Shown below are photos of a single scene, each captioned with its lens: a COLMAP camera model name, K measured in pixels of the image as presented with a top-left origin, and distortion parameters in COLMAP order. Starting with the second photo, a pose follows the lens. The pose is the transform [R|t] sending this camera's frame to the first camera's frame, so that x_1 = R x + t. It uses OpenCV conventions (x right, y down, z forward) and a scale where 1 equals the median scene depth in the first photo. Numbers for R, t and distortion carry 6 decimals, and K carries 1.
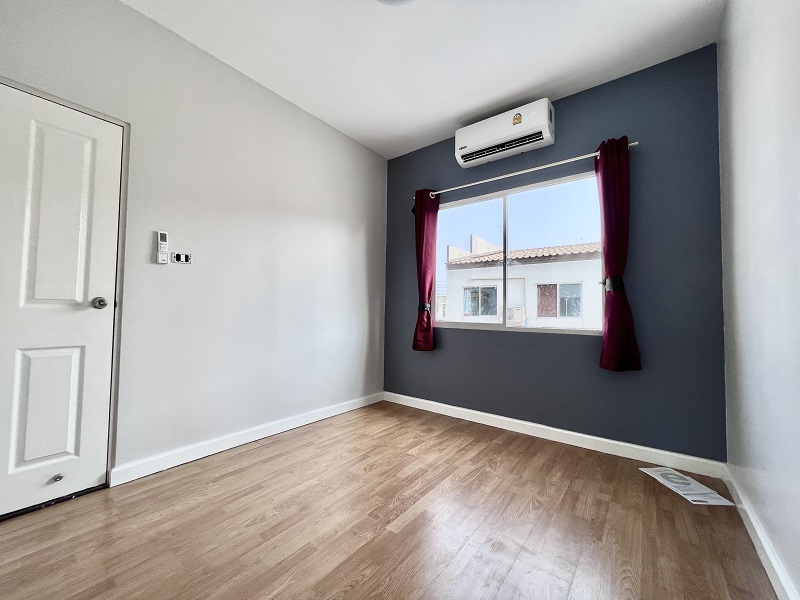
lens RADIAL K [[321.3, 0, 400.9], [0, 321.3, 299.8], [0, 0, 1]] dist [-0.000721, -0.000066]
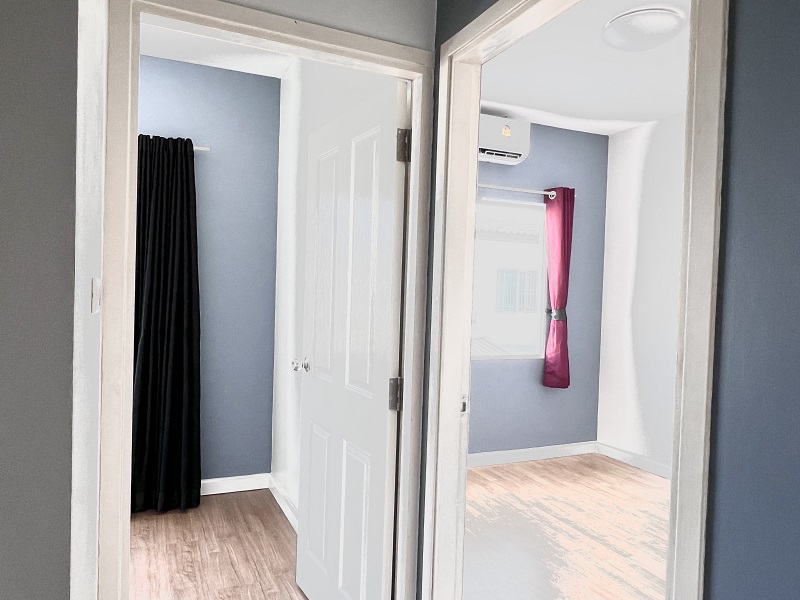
lens RADIAL K [[571.1, 0, 399.1], [0, 571.1, 300.6], [0, 0, 1]] dist [-0.001718, -0.000491]
pose [[0.469596, -0.003475, 0.882875, -1.468566], [-0.062760, 0.997331, 0.037307, -0.143513], [-0.880648, -0.072929, 0.468125, 0.552559]]
